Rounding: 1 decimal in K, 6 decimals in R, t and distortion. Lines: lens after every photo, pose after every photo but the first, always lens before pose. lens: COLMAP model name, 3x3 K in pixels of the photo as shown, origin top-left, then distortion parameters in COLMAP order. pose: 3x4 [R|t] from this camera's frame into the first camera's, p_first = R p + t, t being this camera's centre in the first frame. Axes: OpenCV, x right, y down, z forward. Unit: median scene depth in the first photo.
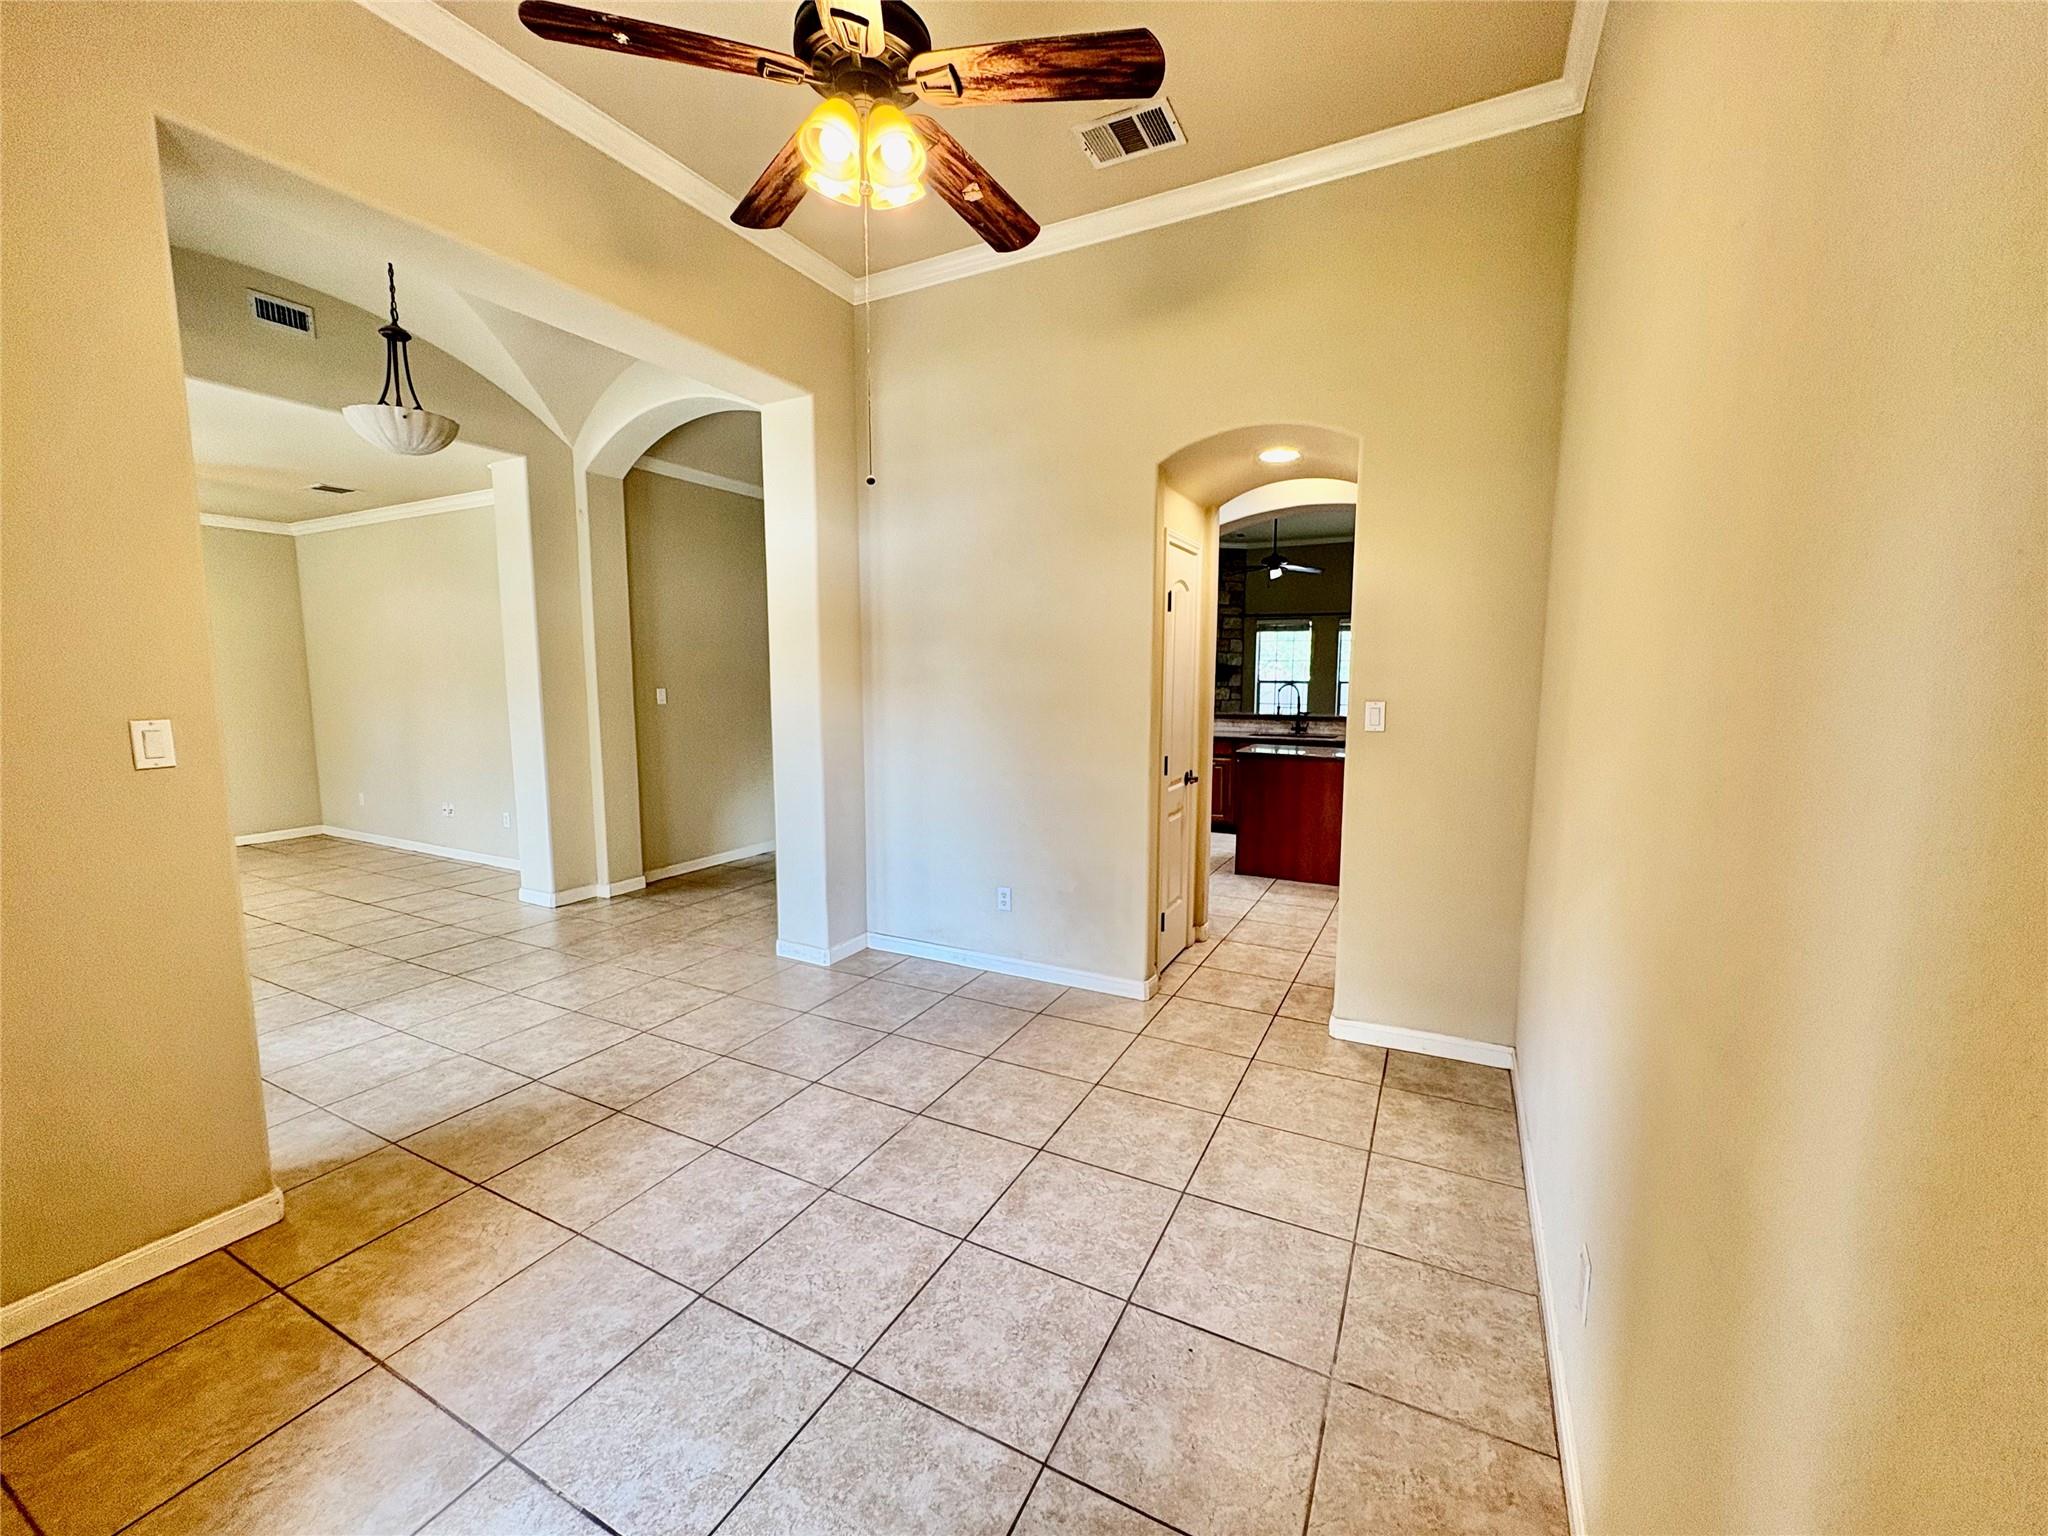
lens RADIAL K [[820.6, 0, 1021.3], [0, 820.6, 766.7], [0, 0, 1]] dist [0.000229, 0.000018]
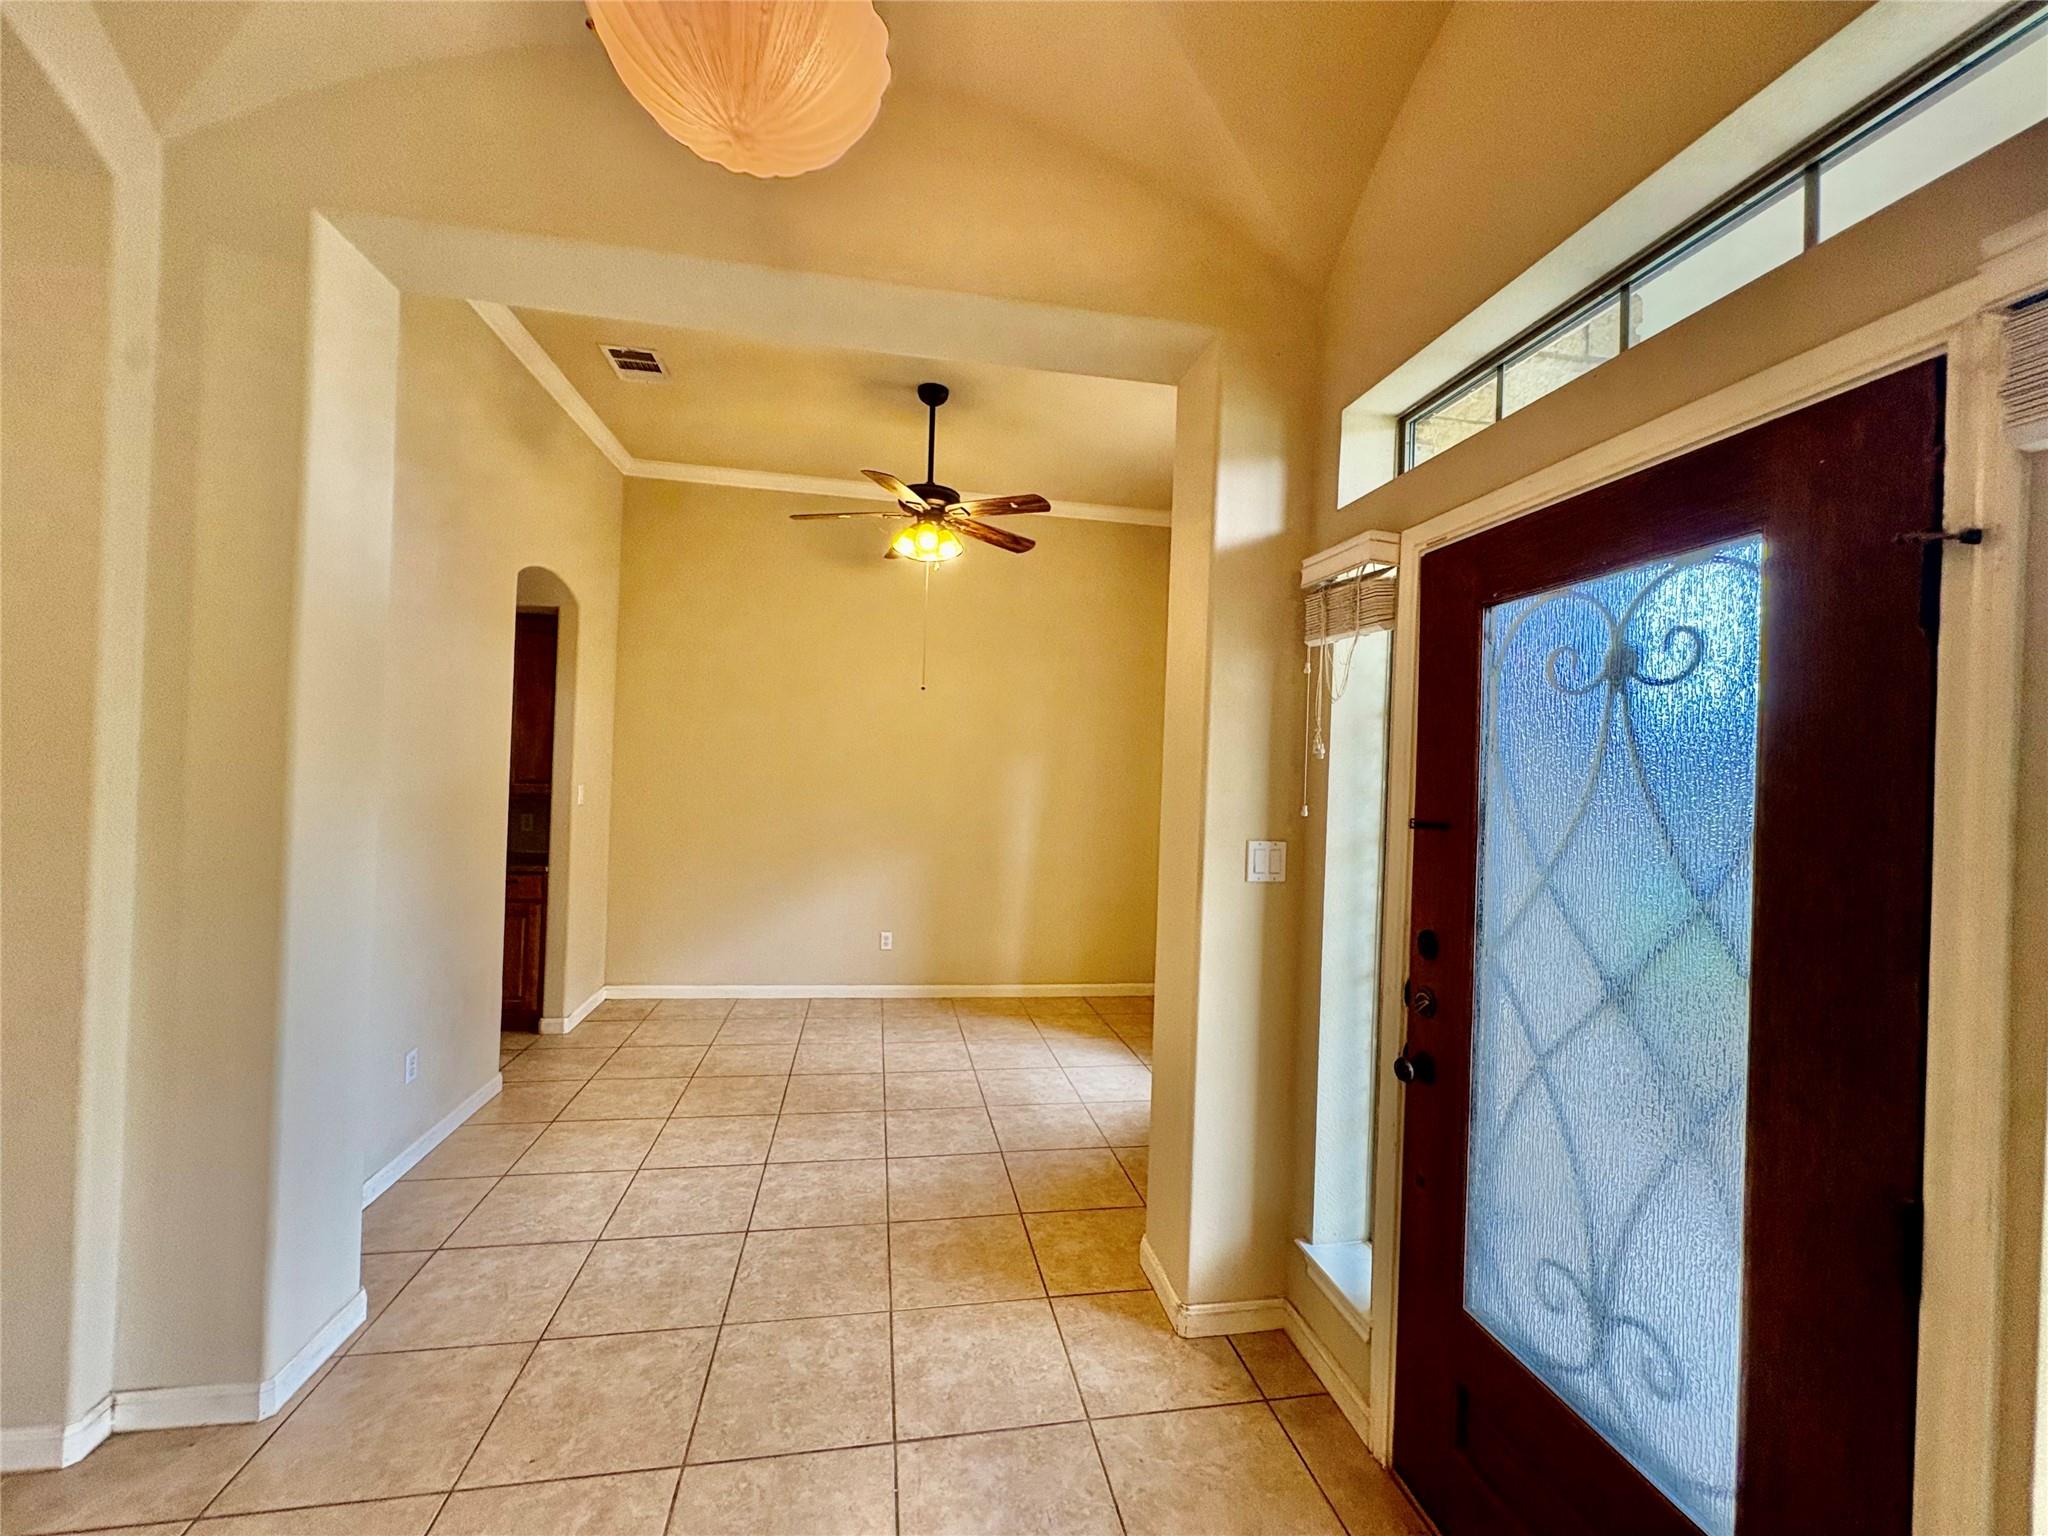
lens RADIAL K [[820.6, 0, 1021.7], [0, 820.6, 761.7], [0, 0, 1]] dist [0.000229, 0.000018]
pose [[-0.610442, -0.016836, 0.791882, -1.301567], [0.052779, 0.996687, 0.061877, -0.182402], [-0.790300, 0.079567, -0.607531, 1.361527]]
